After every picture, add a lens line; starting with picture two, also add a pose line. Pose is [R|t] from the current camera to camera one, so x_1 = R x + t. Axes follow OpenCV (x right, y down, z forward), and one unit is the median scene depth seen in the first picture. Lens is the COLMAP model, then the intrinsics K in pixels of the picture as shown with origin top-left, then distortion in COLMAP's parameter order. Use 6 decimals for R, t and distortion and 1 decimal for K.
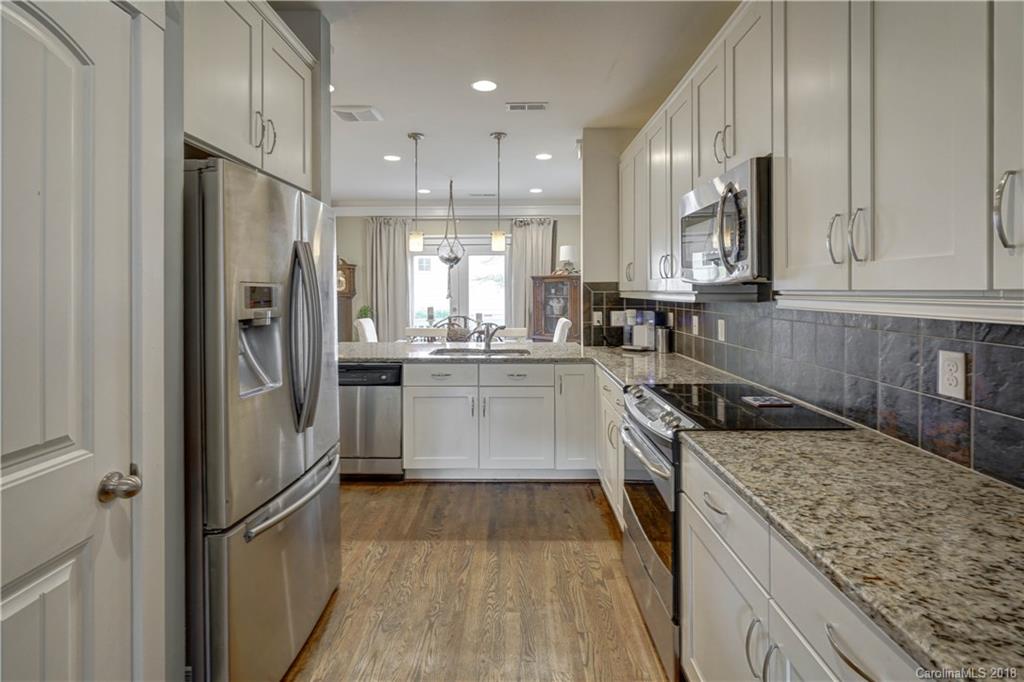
lens RADIAL K [[500.0, 0, 514.9], [0, 500.0, 286.5], [0, 0, 1]] dist [0.003403, 0.001059]
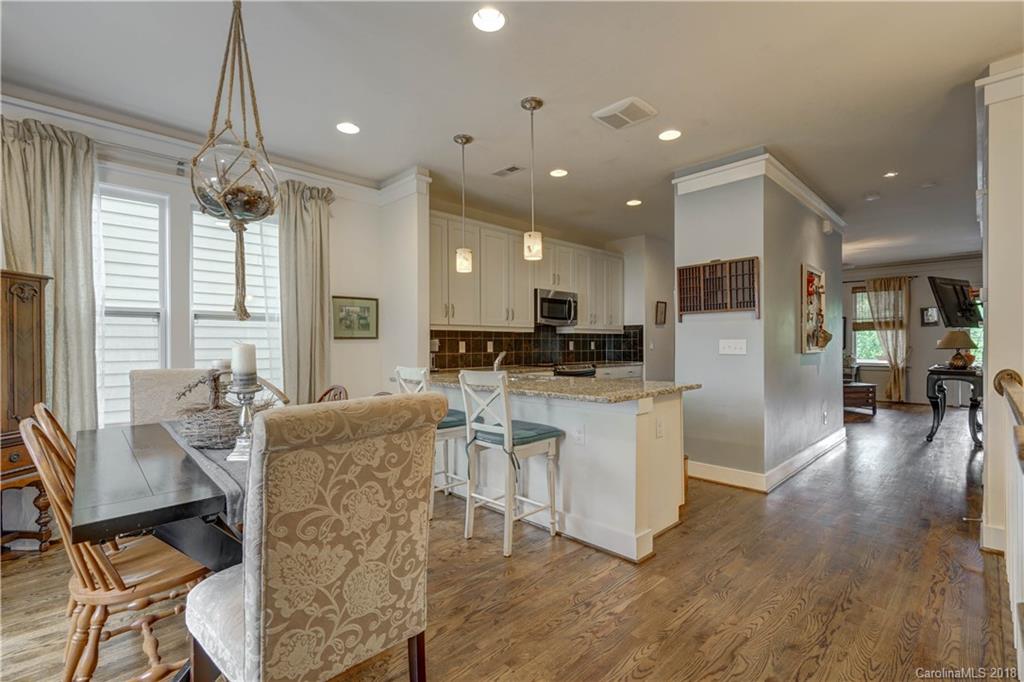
lens RADIAL K [[464.9, 0, 514.7], [0, 464.9, 344.6], [0, 0, 1]] dist [-0.000078, 0.000853]
pose [[-0.707569, 0.007384, 0.706606, -0.664171], [0.002132, 0.999963, -0.008315, 0.061634], [-0.706641, -0.004377, -0.707558, 1.485285]]
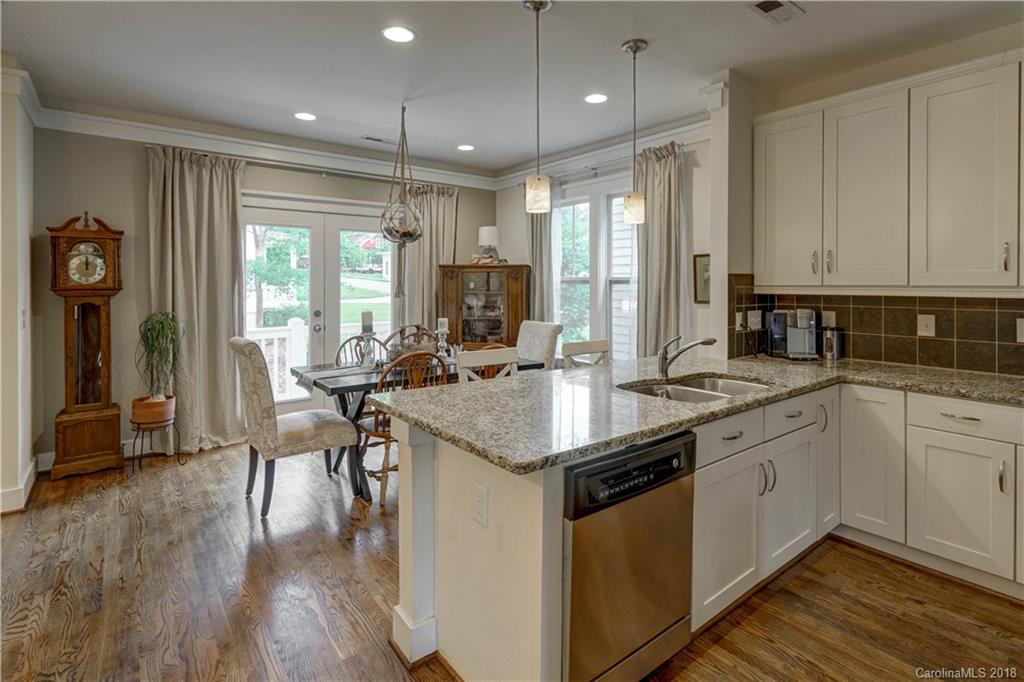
lens RADIAL K [[500.0, 0, 514.9], [0, 500.0, 286.5], [0, 0, 1]] dist [0.003403, 0.001059]
pose [[0.783095, 0.004154, 0.621888, -0.558766], [-0.010247, 0.999928, 0.006224, 0.008465], [-0.621818, -0.011247, 0.783081, 0.581616]]
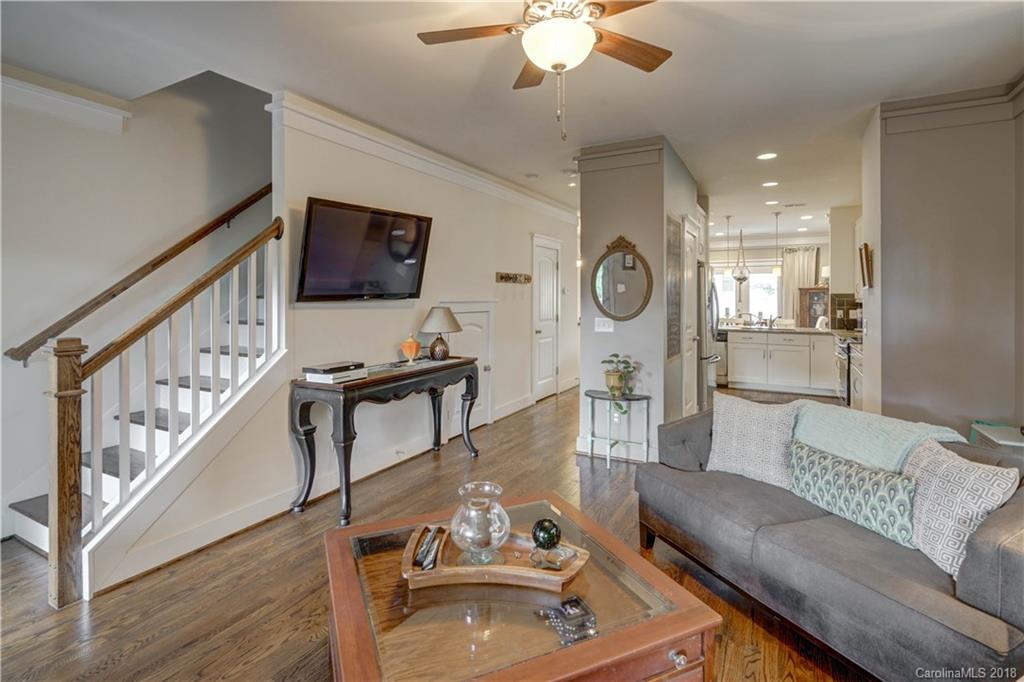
lens RADIAL K [[486.3, 0, 518.9], [0, 486.3, 297.7], [0, 0, 1]] dist [-0.001679, -0.000038]
pose [[0.880128, 0.003002, -0.474728, -0.019259], [0.001644, 0.999955, 0.009373, -0.011712], [0.474734, -0.009030, 0.880083, -1.058172]]
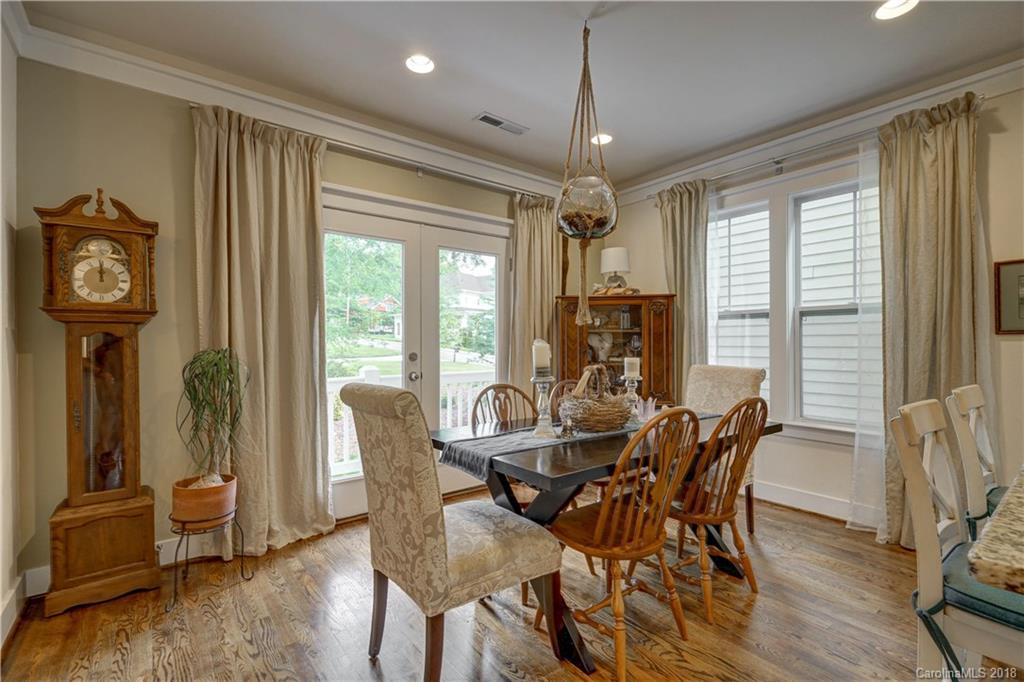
lens RADIAL K [[464.9, 0, 514.7], [0, 464.9, 344.6], [0, 0, 1]] dist [-0.000078, 0.000853]
pose [[0.787654, 0.001077, 0.616117, -0.556185], [-0.004989, 0.999977, 0.004630, 0.055643], [-0.616098, -0.006721, 0.787641, 1.015883]]
